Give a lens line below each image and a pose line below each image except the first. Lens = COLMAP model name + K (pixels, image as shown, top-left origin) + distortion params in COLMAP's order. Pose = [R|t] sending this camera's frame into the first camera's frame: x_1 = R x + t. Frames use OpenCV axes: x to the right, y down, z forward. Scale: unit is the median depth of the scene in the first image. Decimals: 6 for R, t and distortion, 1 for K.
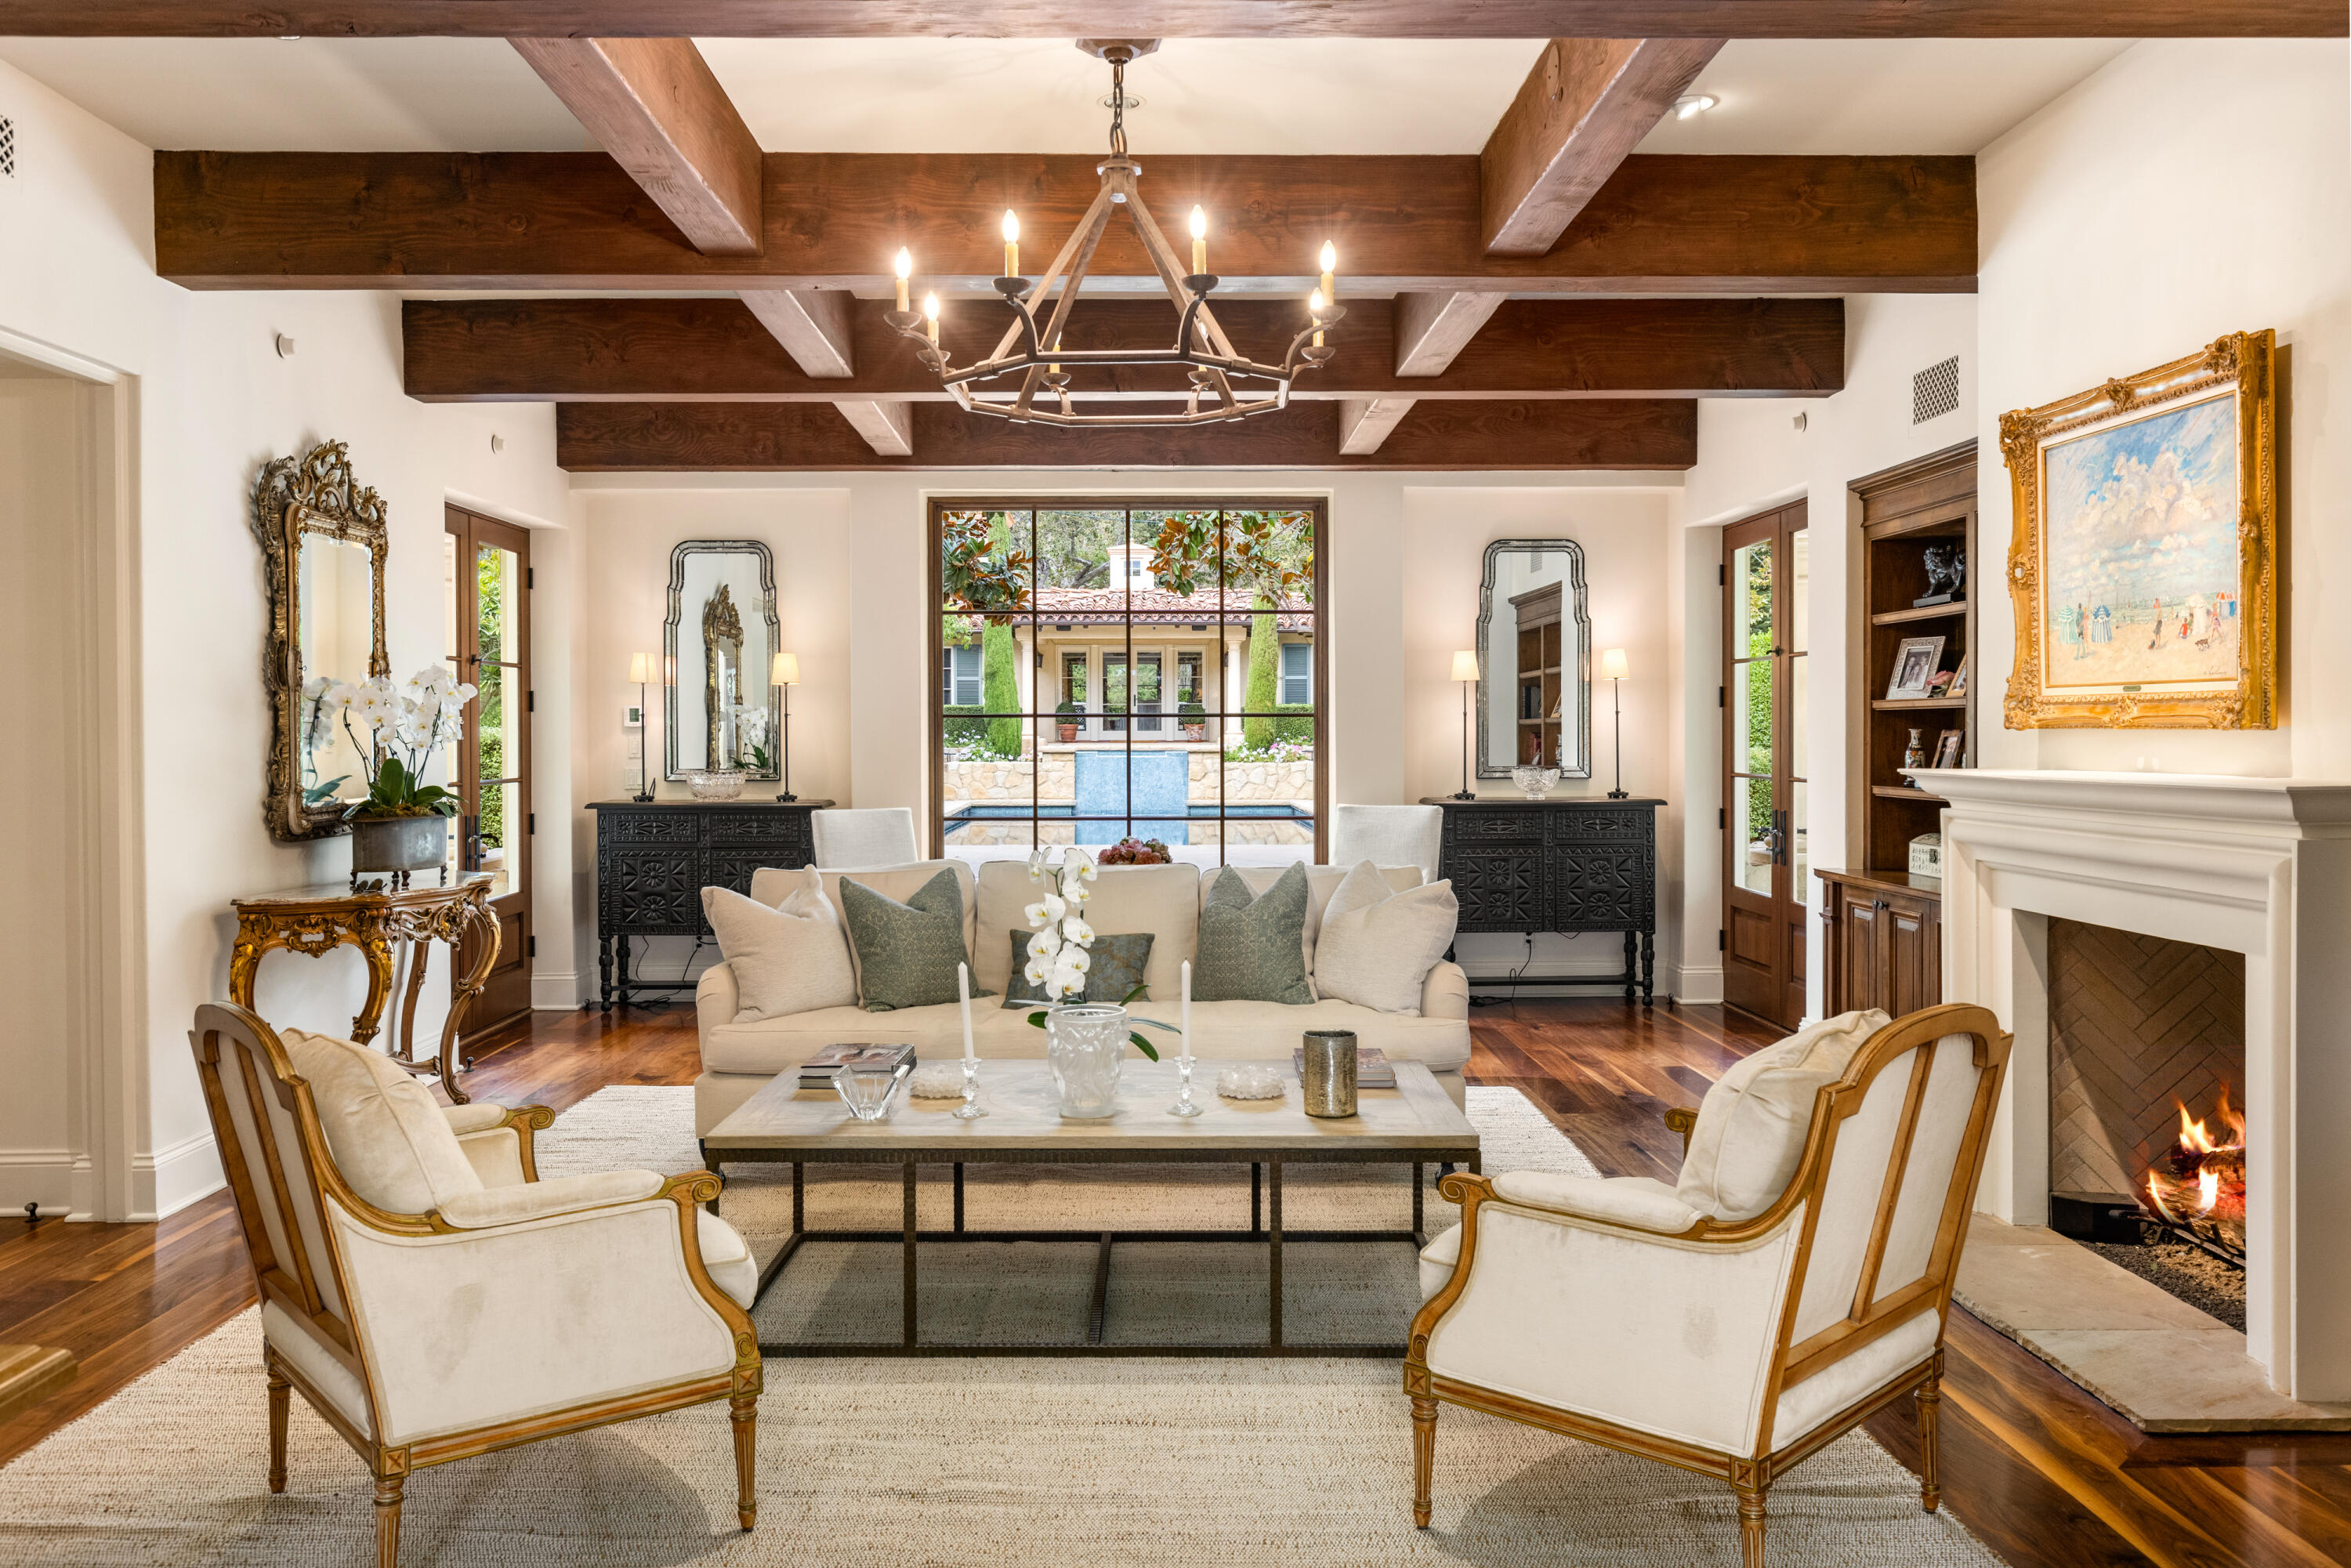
lens RADIAL K [[1701.1, 0, 1175.3], [0, 1701.1, 746.4], [0, 0, 1]] dist [-0.002428, 0.000088]
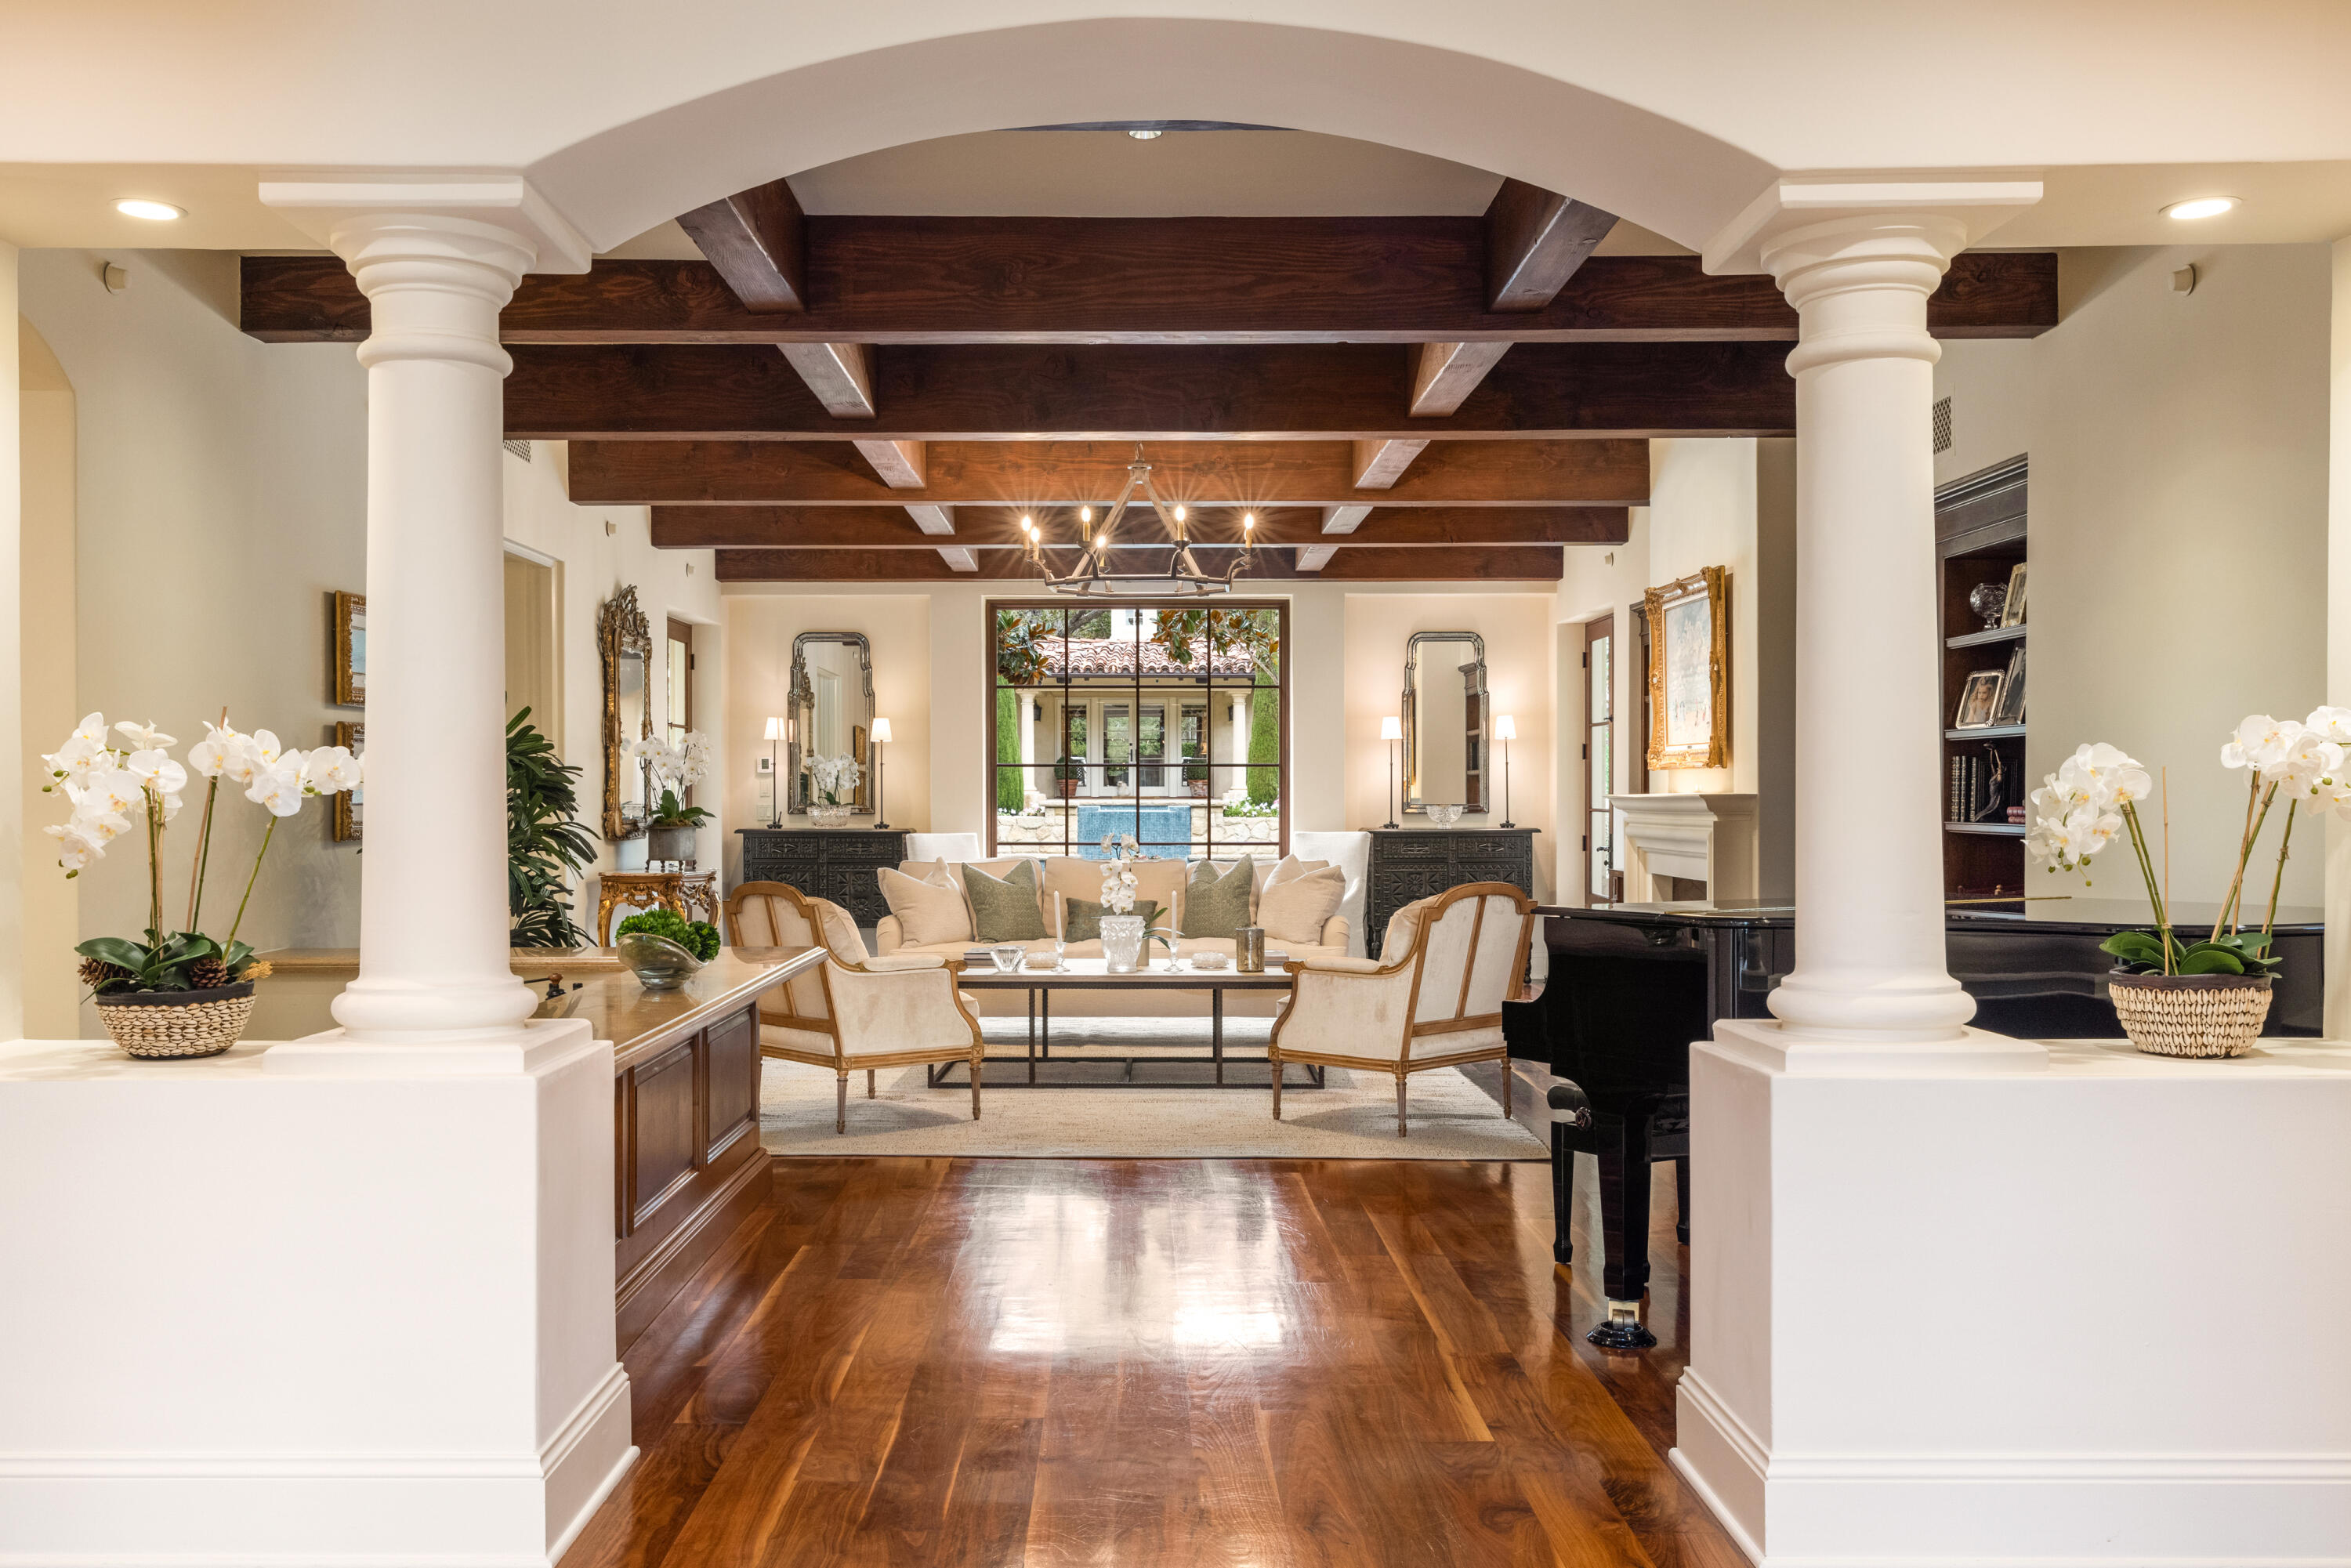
lens RADIAL K [[1901.6, 0, 1175.5], [0, 1901.6, 784.0], [0, 0, 1]] dist [0.069338, 0.000204]
pose [[0.999995, 0.001637, -0.002633, 0.005773], [-0.001668, 0.999926, -0.012016, 0.014700], [0.002614, 0.012020, 0.999924, -0.495173]]
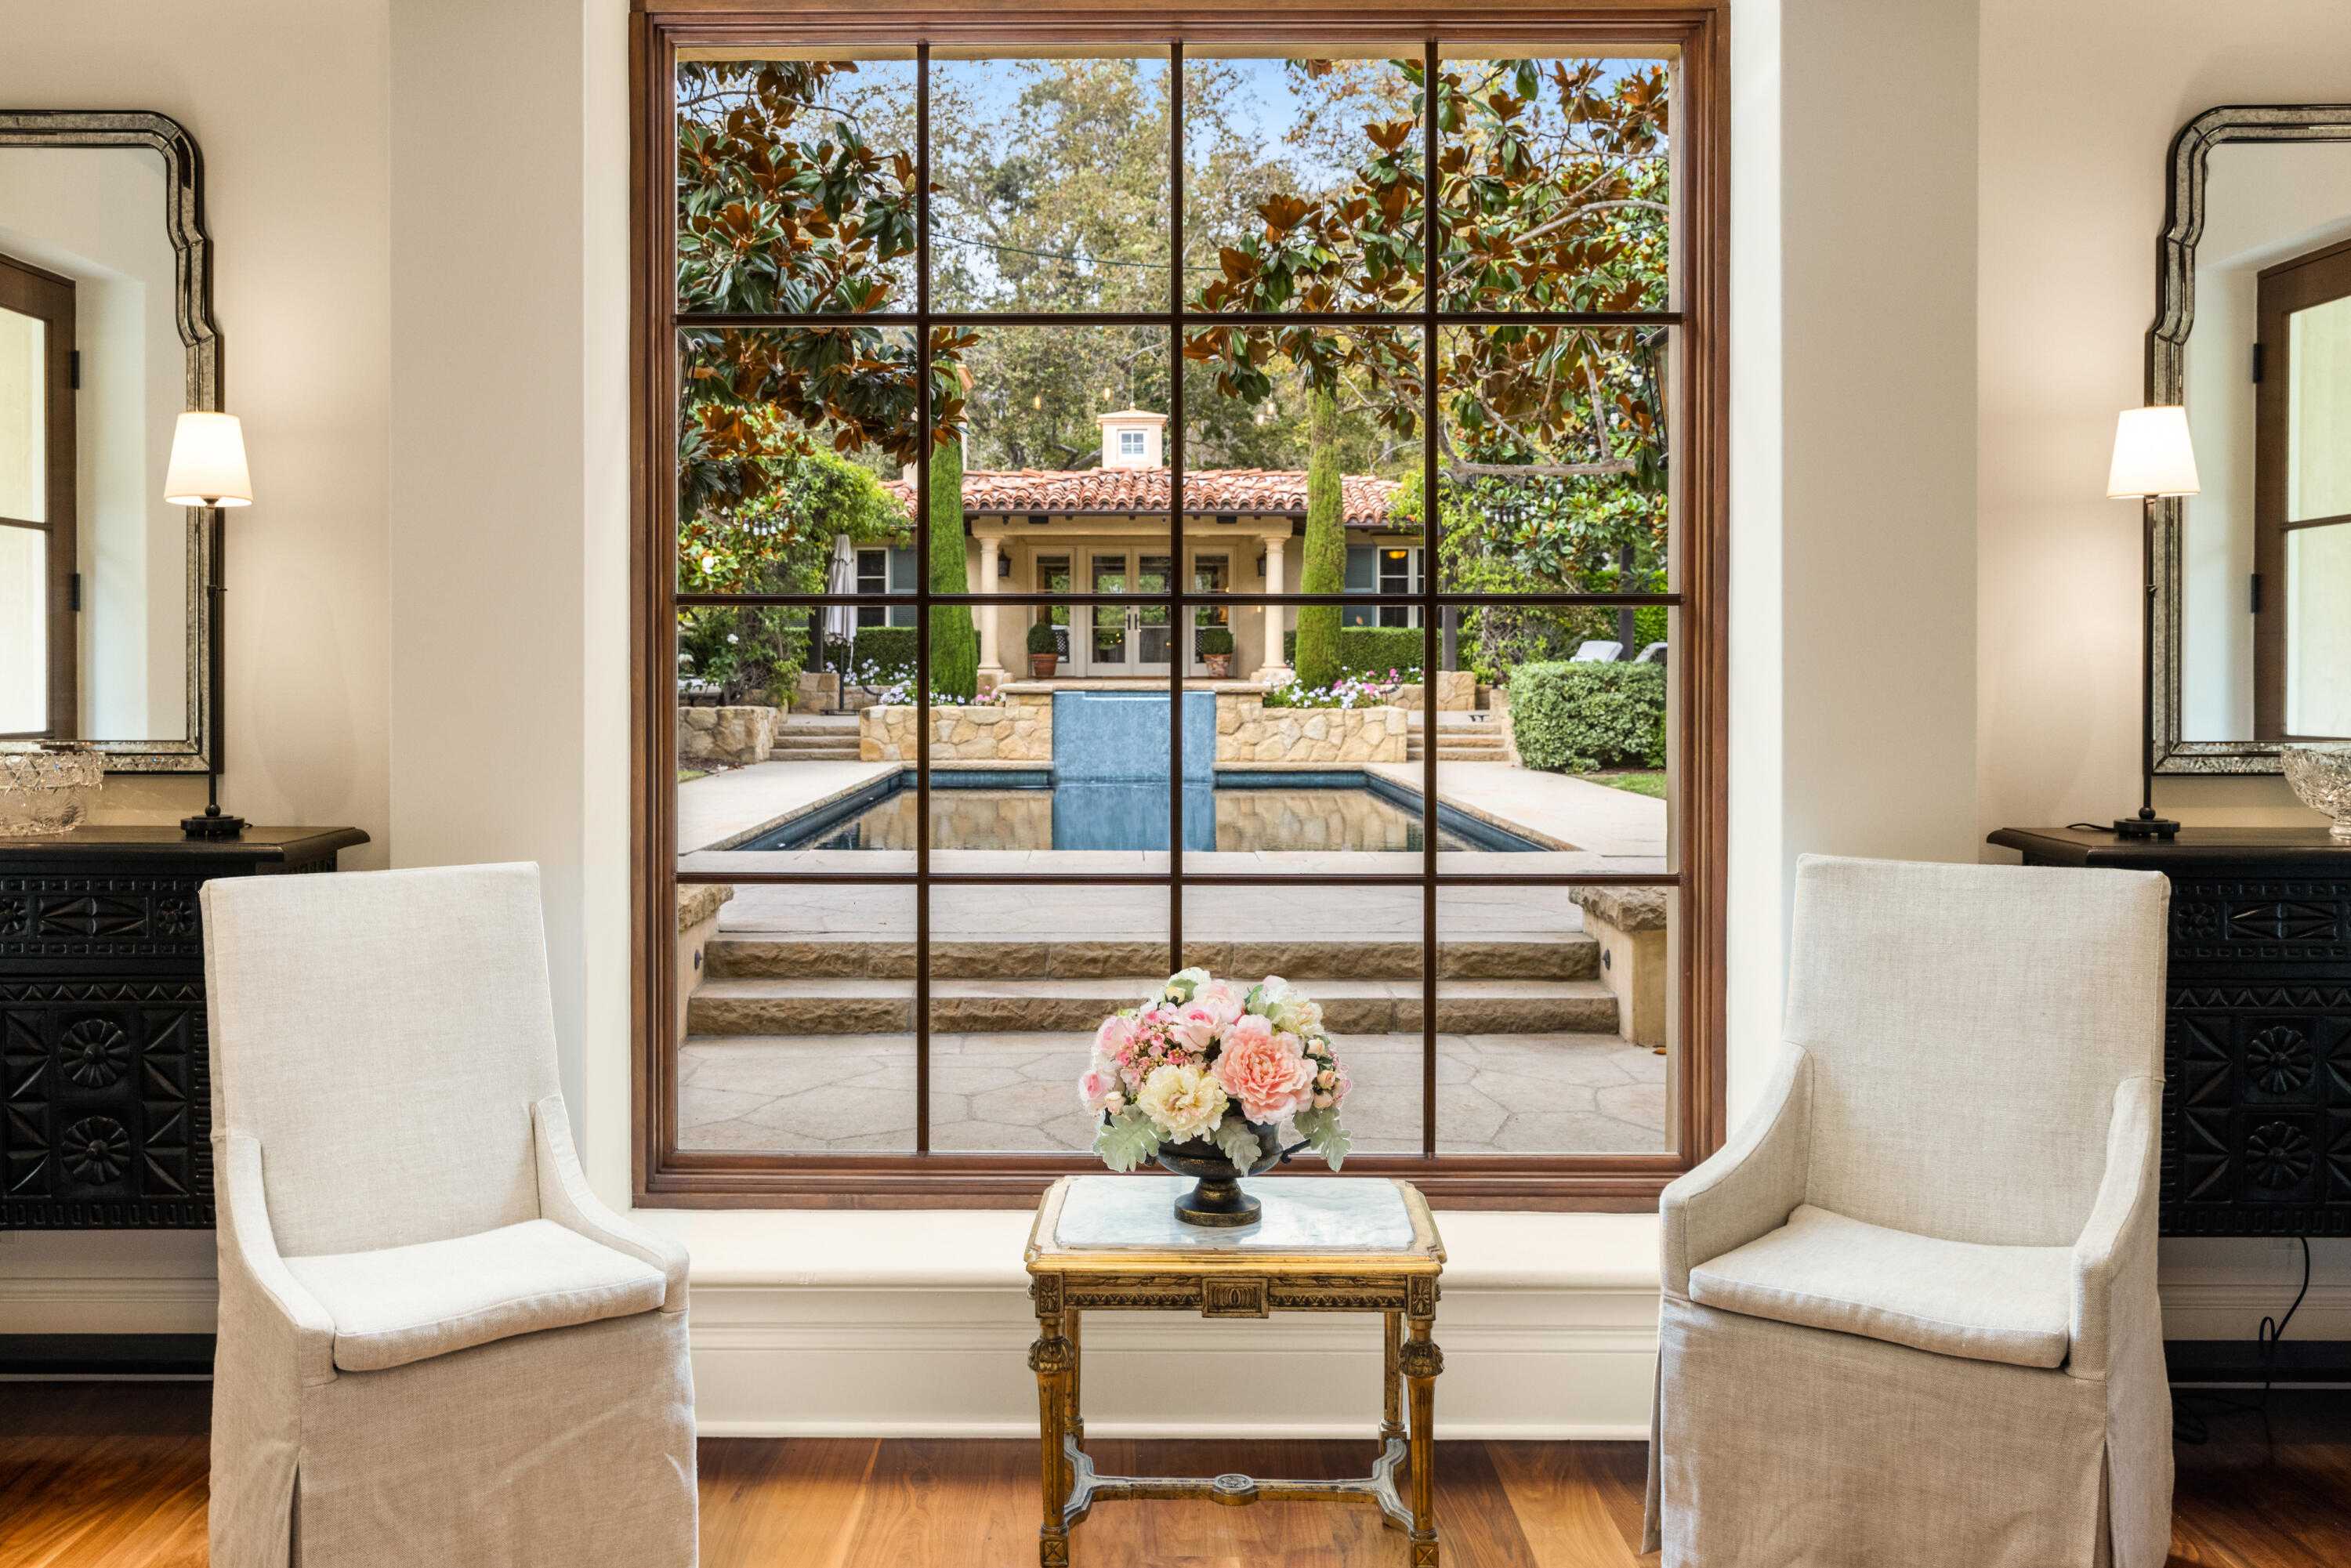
lens RADIAL K [[2128.1, 0, 1172.0], [0, 2128.1, 680.5], [0, 0, 1]] dist [0.001832, 0.001014]
pose [[0.999987, 0.002548, -0.004507, -0.026998], [-0.002556, 0.999995, -0.001860, -0.000048], [0.004502, 0.001871, 0.999988, 0.555210]]
